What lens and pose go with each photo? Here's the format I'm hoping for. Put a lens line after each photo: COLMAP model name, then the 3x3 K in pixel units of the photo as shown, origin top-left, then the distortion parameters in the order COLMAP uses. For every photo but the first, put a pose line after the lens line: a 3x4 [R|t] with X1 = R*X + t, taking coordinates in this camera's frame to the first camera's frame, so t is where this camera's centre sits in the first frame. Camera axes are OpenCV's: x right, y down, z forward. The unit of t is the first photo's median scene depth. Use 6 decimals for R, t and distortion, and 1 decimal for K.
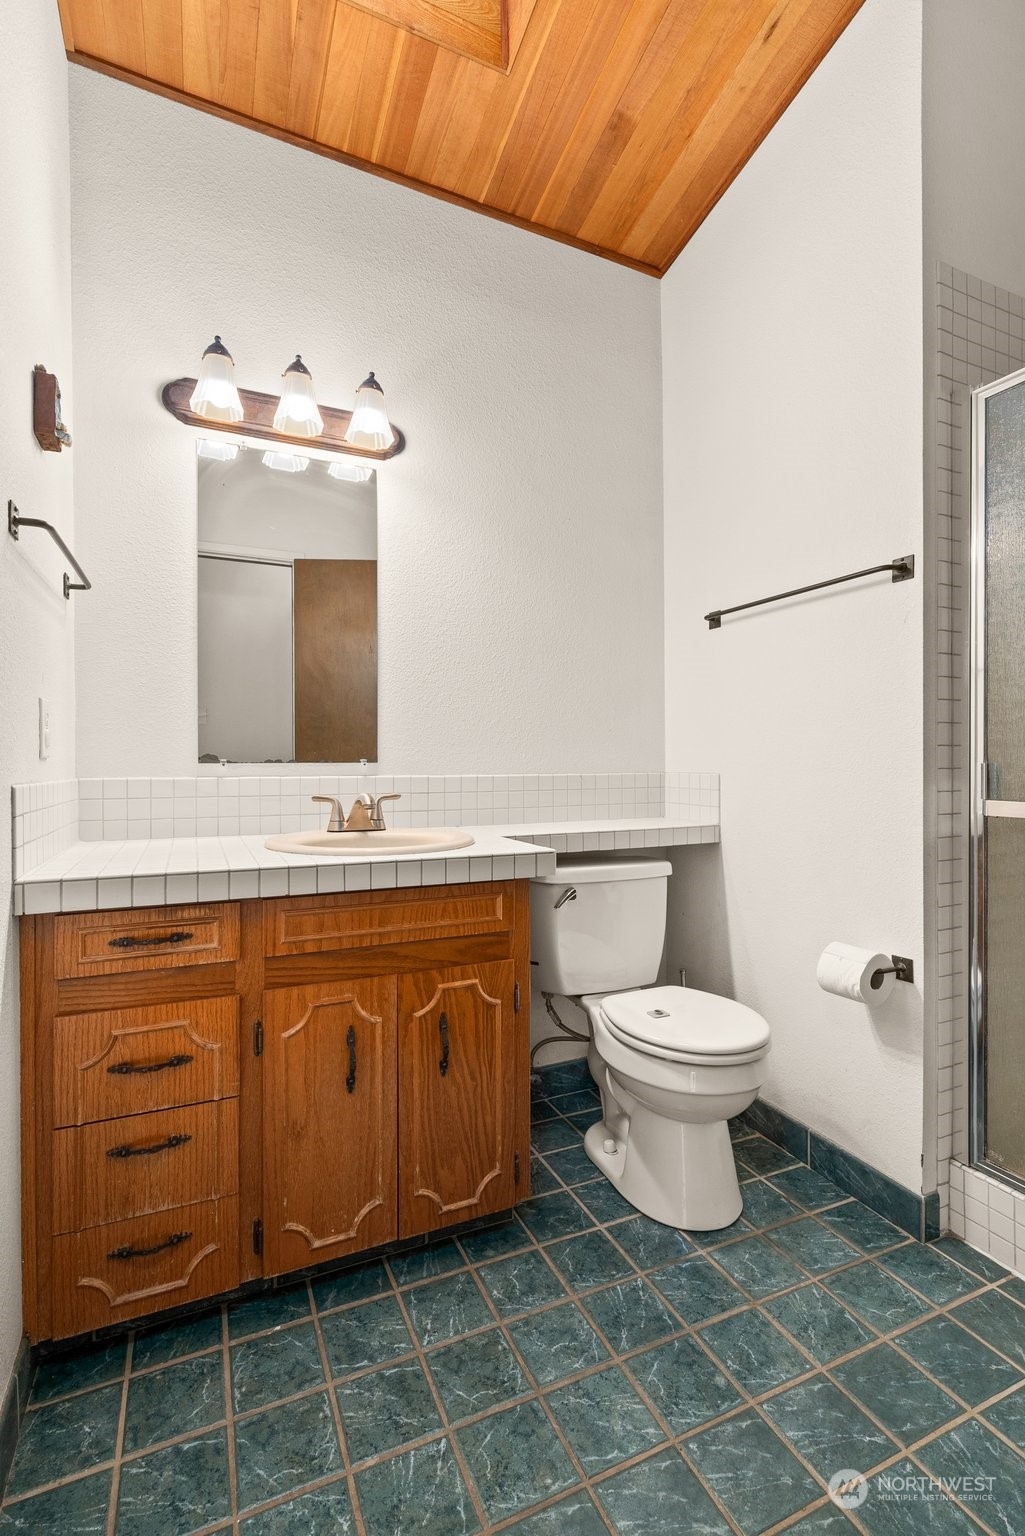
lens RADIAL K [[699.2, 0, 509.3], [0, 699.2, 770.3], [0, 0, 1]] dist [-0.003008, 0.000254]
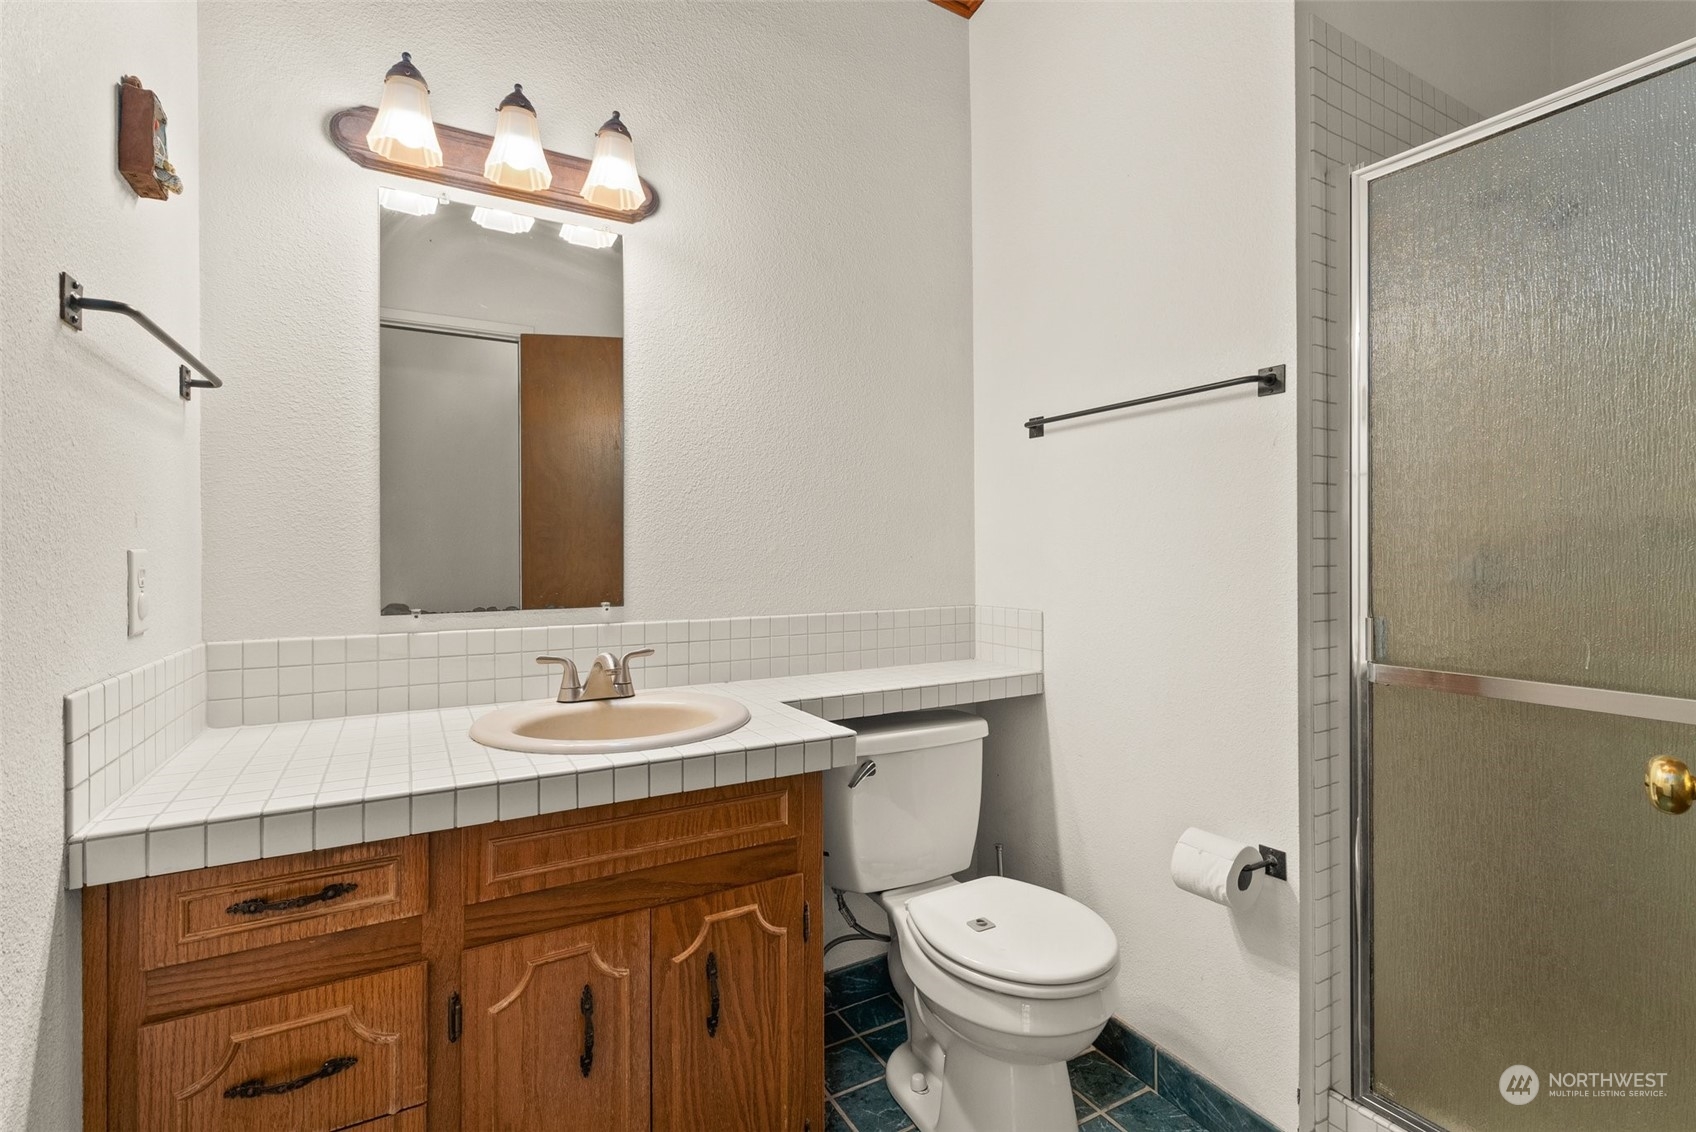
lens RADIAL K [[772.1, 0, 849.2], [0, 772.1, 553.4], [0, 0, 1]] dist [-0.003008, 0.000254]
pose [[0.995456, -0.002093, 0.095203, -0.023283], [0.002872, 0.999964, -0.008036, -0.077543], [-0.095182, 0.008273, 0.995425, 0.137606]]
